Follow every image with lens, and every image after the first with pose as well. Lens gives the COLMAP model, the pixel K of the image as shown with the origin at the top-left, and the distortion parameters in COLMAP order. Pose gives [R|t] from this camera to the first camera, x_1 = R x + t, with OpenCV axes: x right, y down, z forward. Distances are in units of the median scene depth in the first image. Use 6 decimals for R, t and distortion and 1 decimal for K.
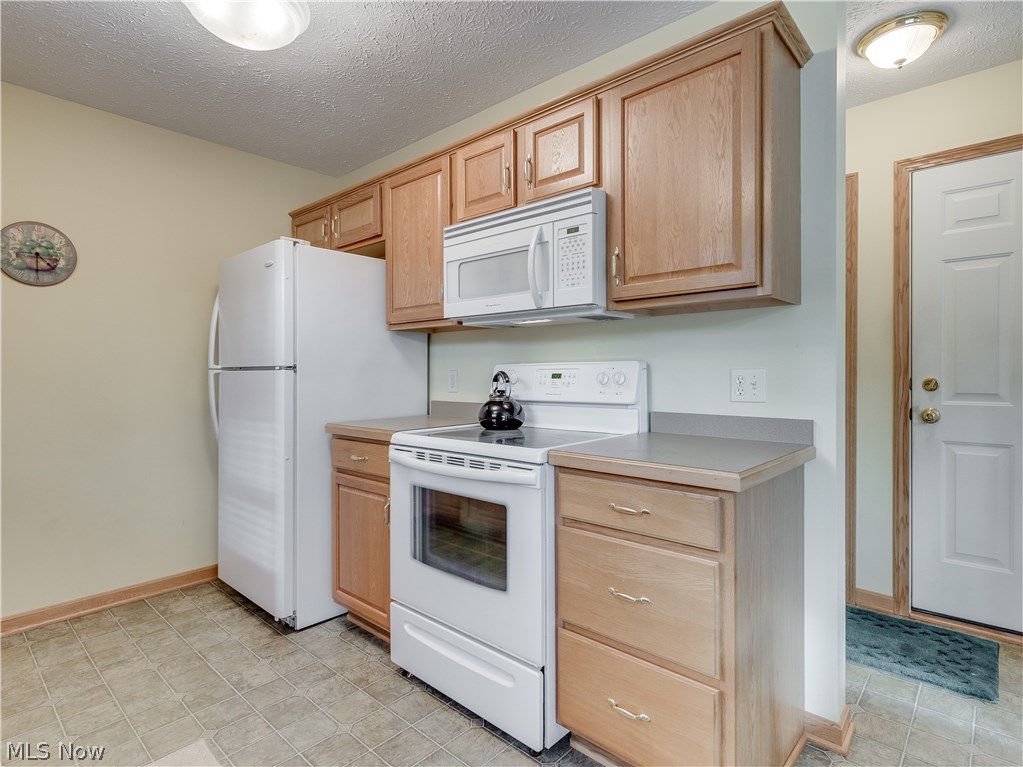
lens RADIAL K [[529.4, 0, 510.6], [0, 529.4, 376.7], [0, 0, 1]] dist [0.016088, -0.000275]
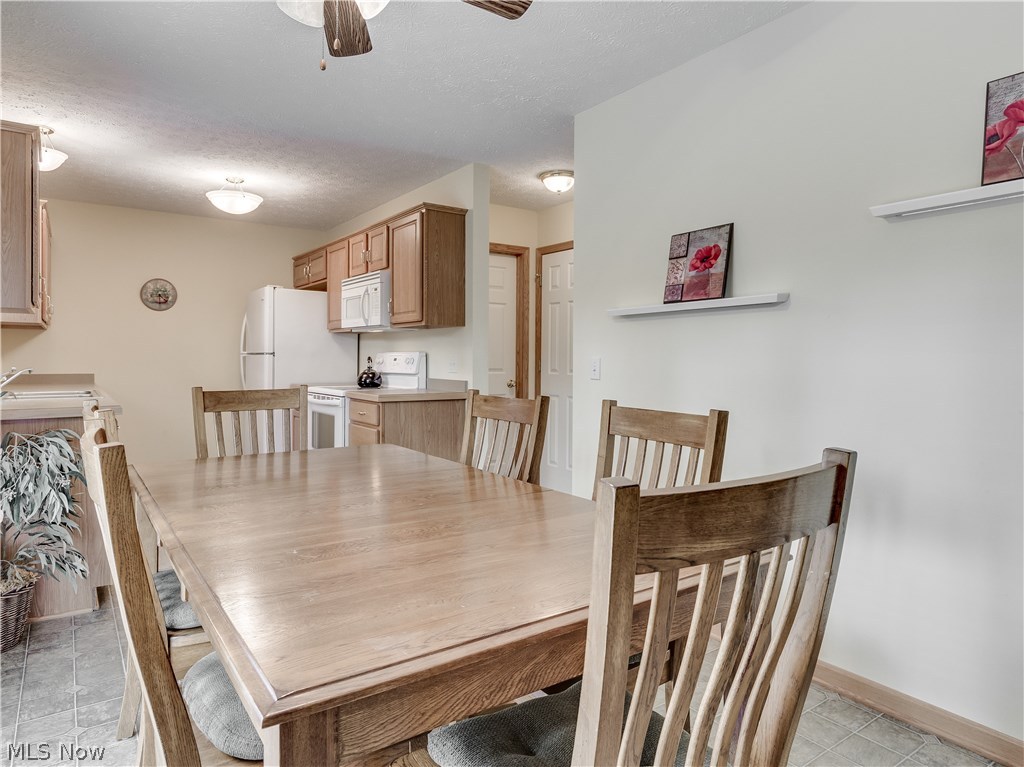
lens RADIAL K [[622.4, 0, 513.2], [0, 622.4, 377.2], [0, 0, 1]] dist [0.009847, 0.001150]
pose [[0.976976, 0.017555, -0.212627, 0.992698], [-0.013104, 0.999665, 0.022327, 0.006732], [0.212948, -0.019026, 0.976878, -1.095183]]
